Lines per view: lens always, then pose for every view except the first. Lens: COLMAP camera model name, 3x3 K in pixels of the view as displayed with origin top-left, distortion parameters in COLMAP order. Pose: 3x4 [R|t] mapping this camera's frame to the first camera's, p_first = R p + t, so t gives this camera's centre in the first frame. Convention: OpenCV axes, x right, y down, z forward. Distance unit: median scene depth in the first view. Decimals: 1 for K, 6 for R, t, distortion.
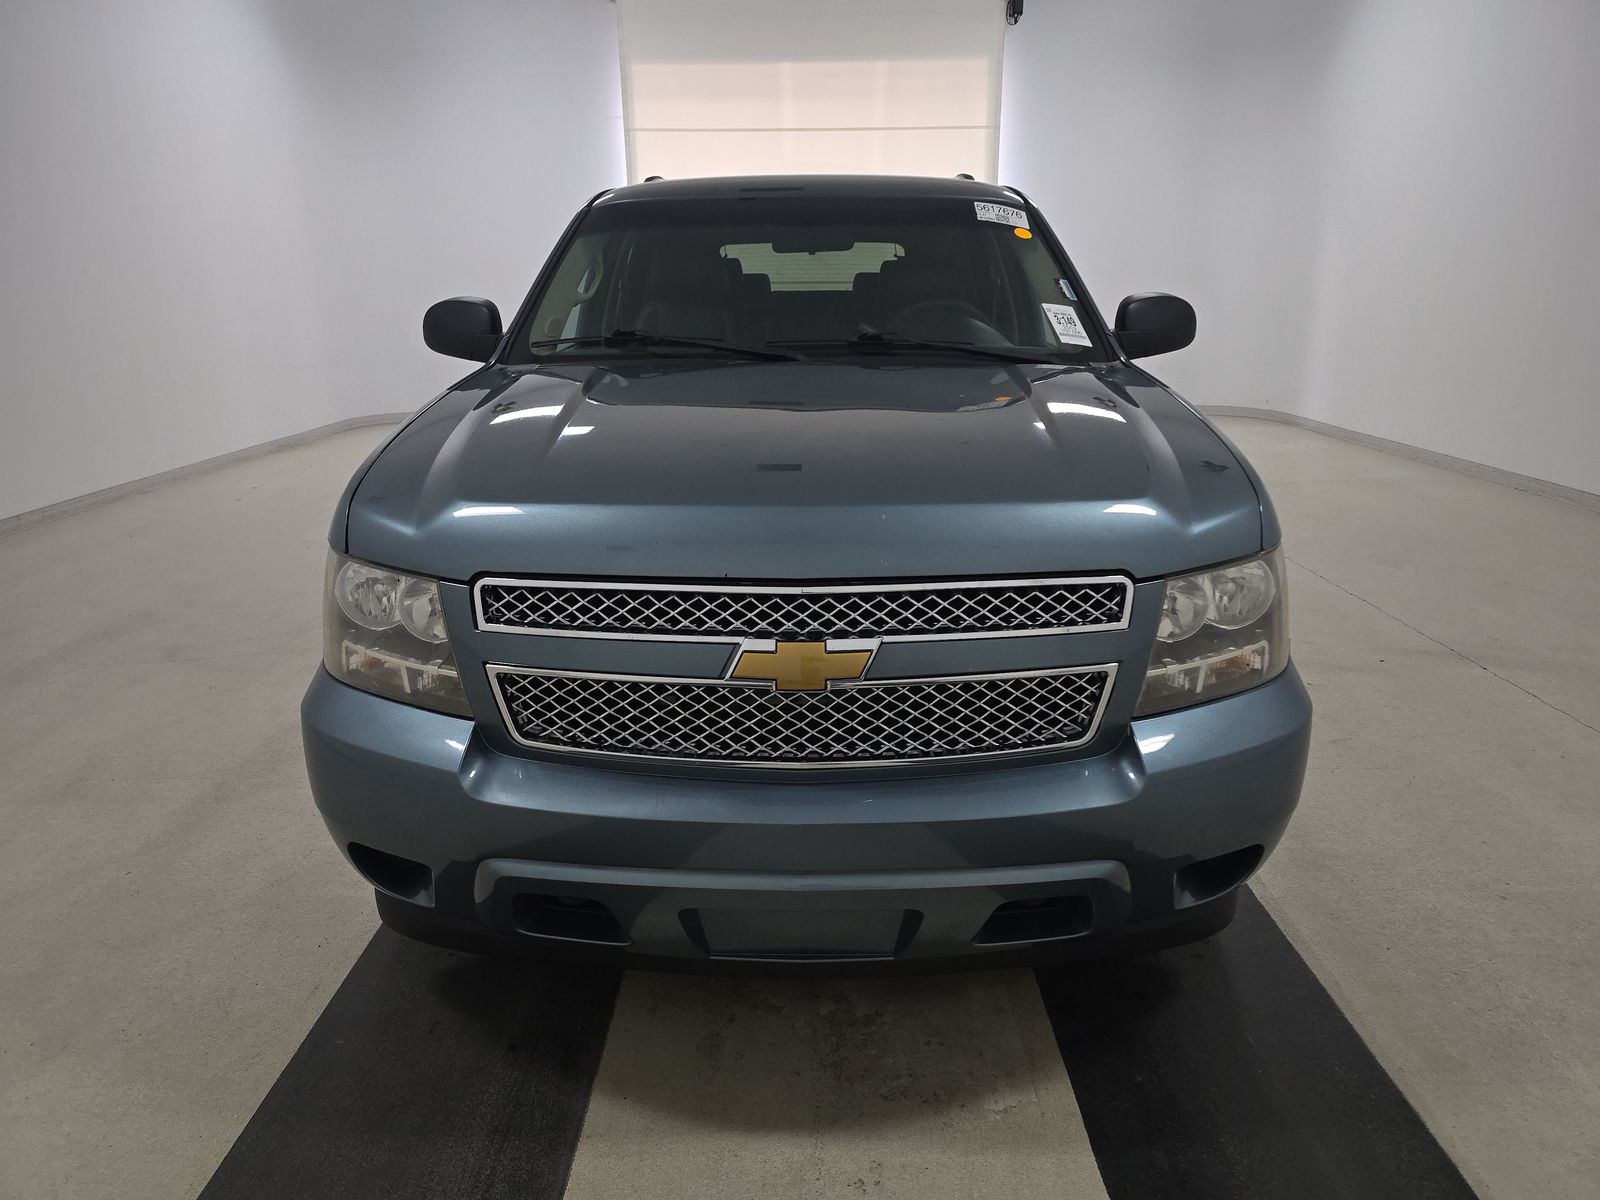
lens RADIAL K [[1069.8, 0, 800.0], [0, 1069.8, 600.0], [0, 0, 1]] dist [0.000282, -0.004179]
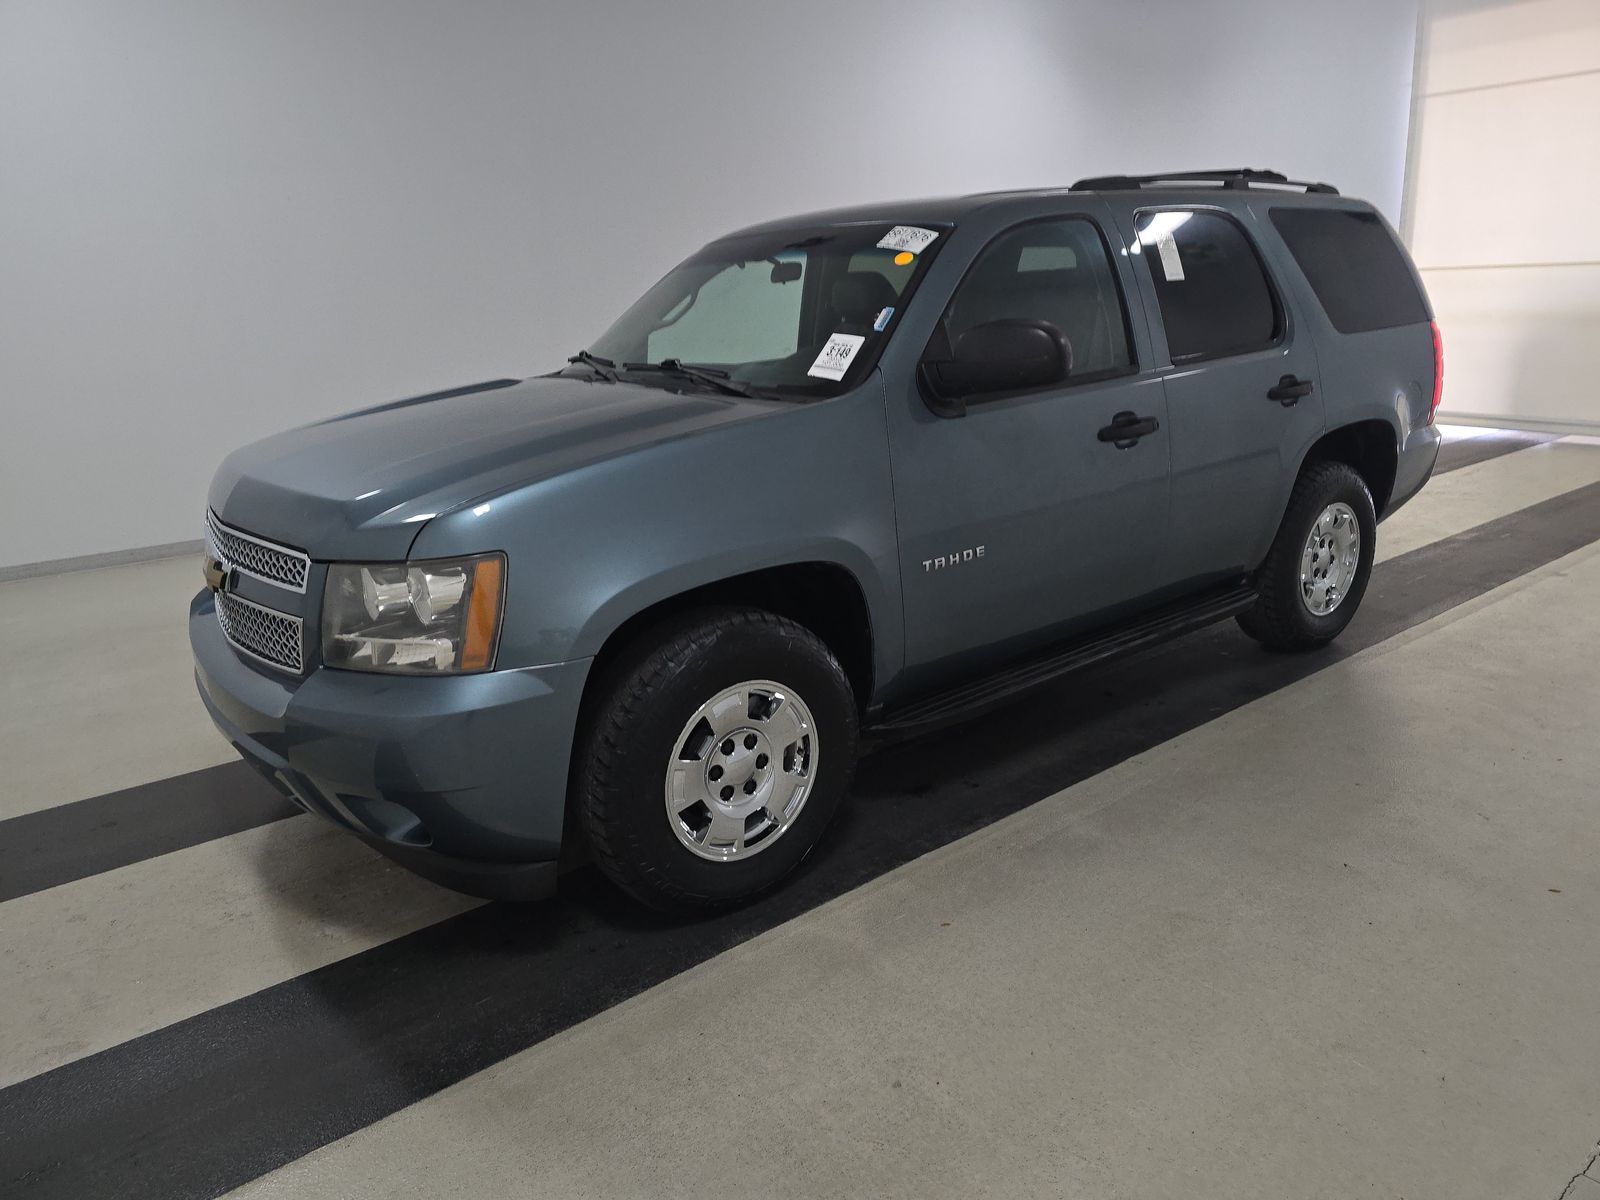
lens RADIAL K [[1069.8, 0, 800.0], [0, 1069.8, 600.0], [0, 0, 1]] dist [0.000282, -0.004179]
pose [[0.624796, 0.181096, -0.759496, 1.459379], [-0.175217, 0.980441, 0.089637, -0.166990], [0.760874, 0.077072, 0.644306, 0.514521]]
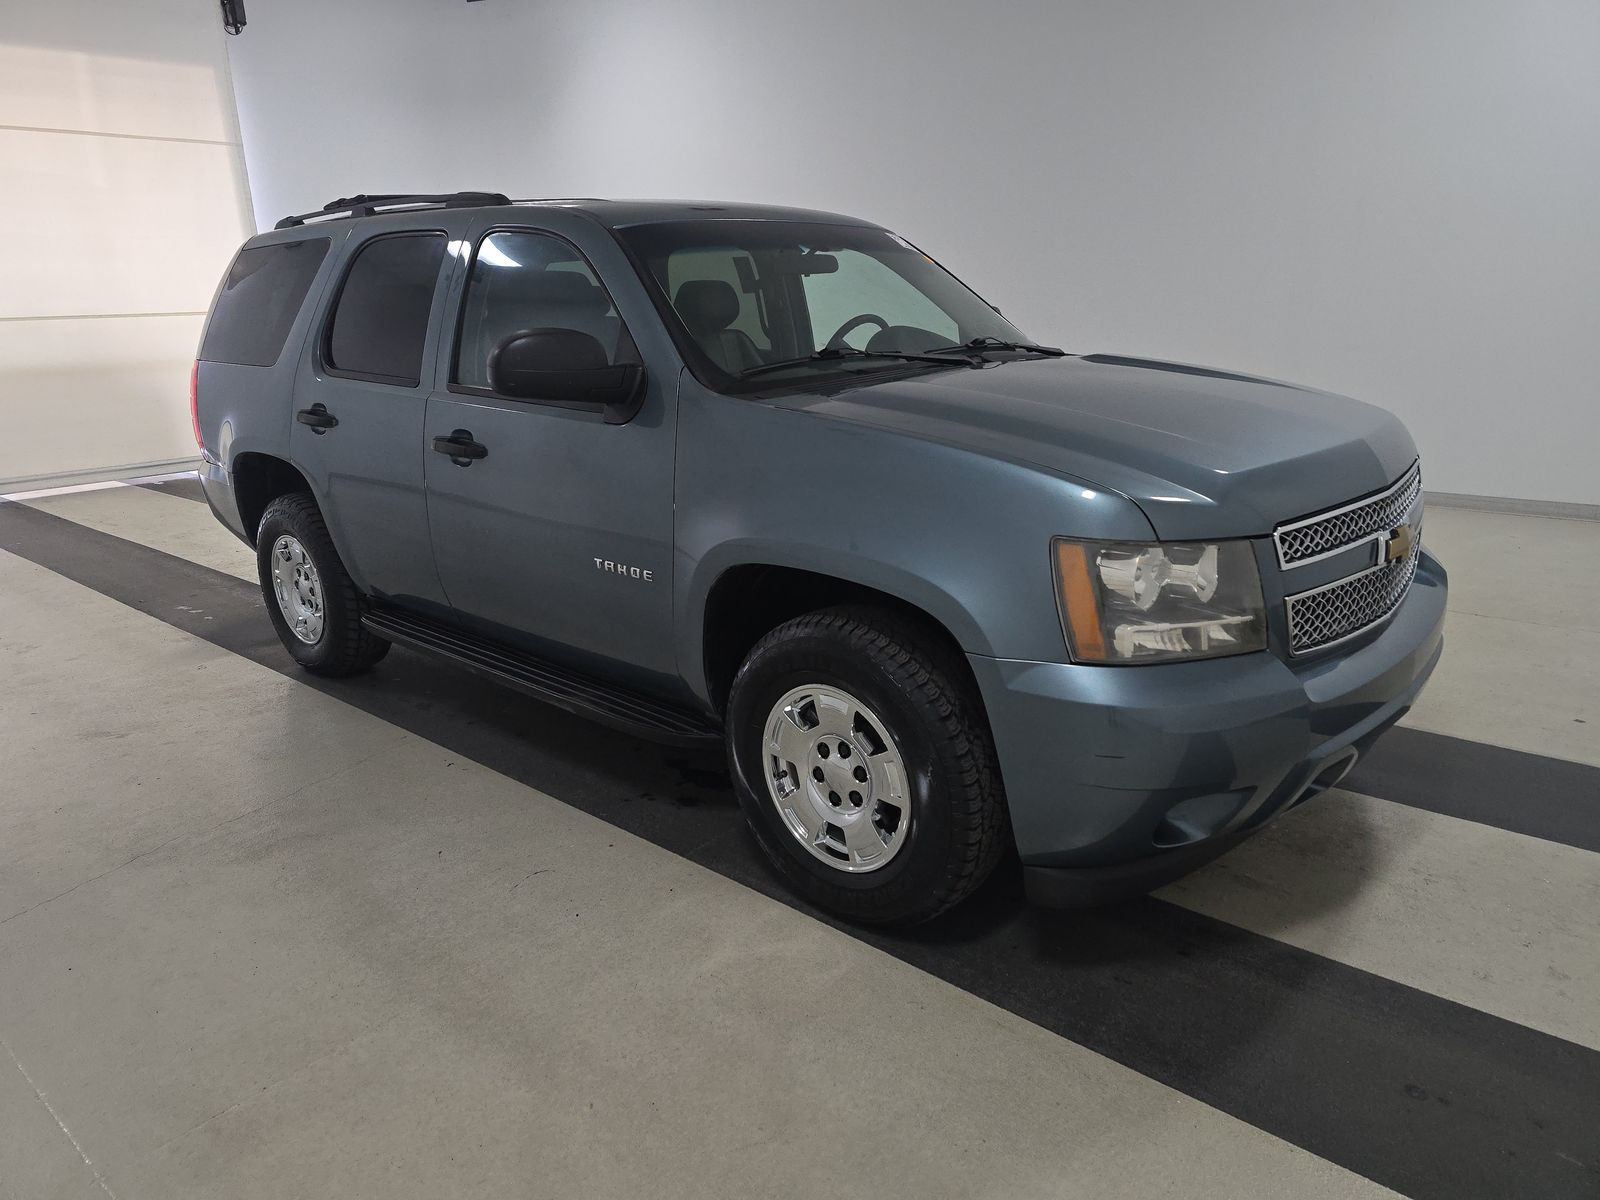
lens RADIAL K [[1069.8, 0, 800.0], [0, 1069.8, 600.0], [0, 0, 1]] dist [0.000282, -0.004179]
pose [[0.660668, -0.215646, 0.719038, -1.330912], [0.235451, 0.969043, 0.074288, -0.138070], [-0.712798, 0.120219, 0.690989, 0.468880]]
